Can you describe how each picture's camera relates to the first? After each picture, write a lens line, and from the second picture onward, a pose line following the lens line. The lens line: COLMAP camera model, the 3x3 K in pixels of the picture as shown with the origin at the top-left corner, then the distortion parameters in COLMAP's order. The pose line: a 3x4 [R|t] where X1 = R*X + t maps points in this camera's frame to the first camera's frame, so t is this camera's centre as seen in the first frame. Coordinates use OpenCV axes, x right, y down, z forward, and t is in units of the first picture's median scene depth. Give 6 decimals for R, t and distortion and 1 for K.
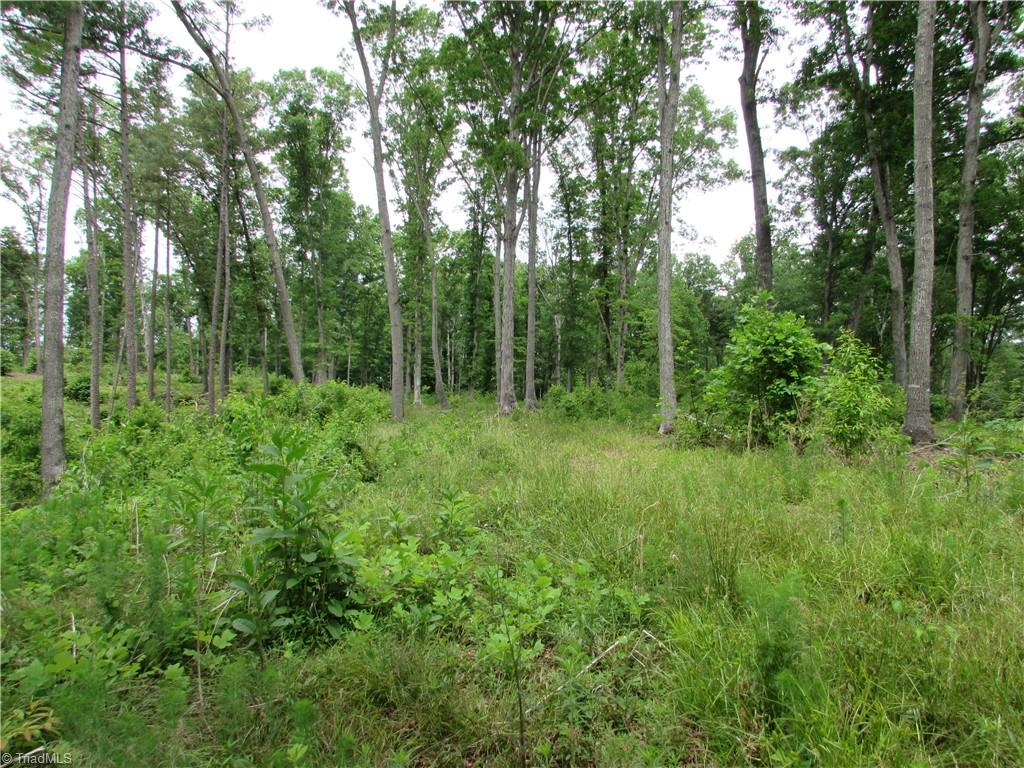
lens RADIAL K [[777.2, 0, 512.0], [0, 777.2, 384.0], [0, 0, 1]] dist [-0.001857, 0.001802]
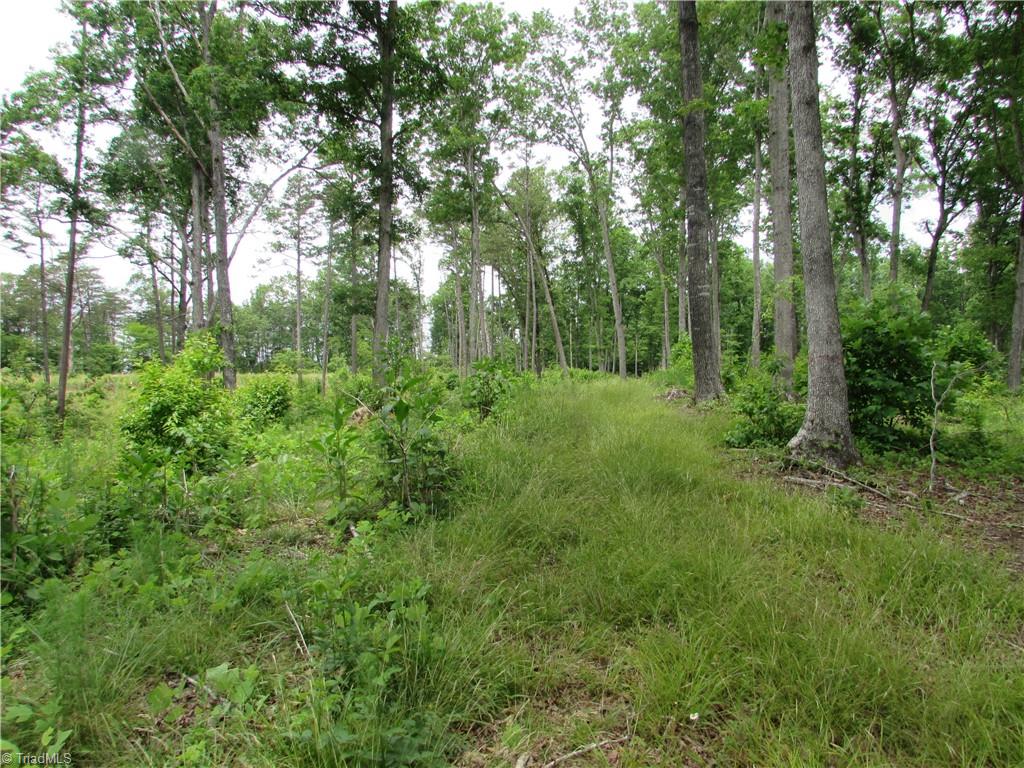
lens RADIAL K [[777.2, 0, 512.0], [0, 777.2, 384.0], [0, 0, 1]] dist [-0.001857, 0.001802]
pose [[0.920324, -0.032427, -0.389811, 0.140241], [0.035865, 0.999355, 0.001543, 0.009998], [0.389510, -0.015401, 0.920893, -0.328295]]
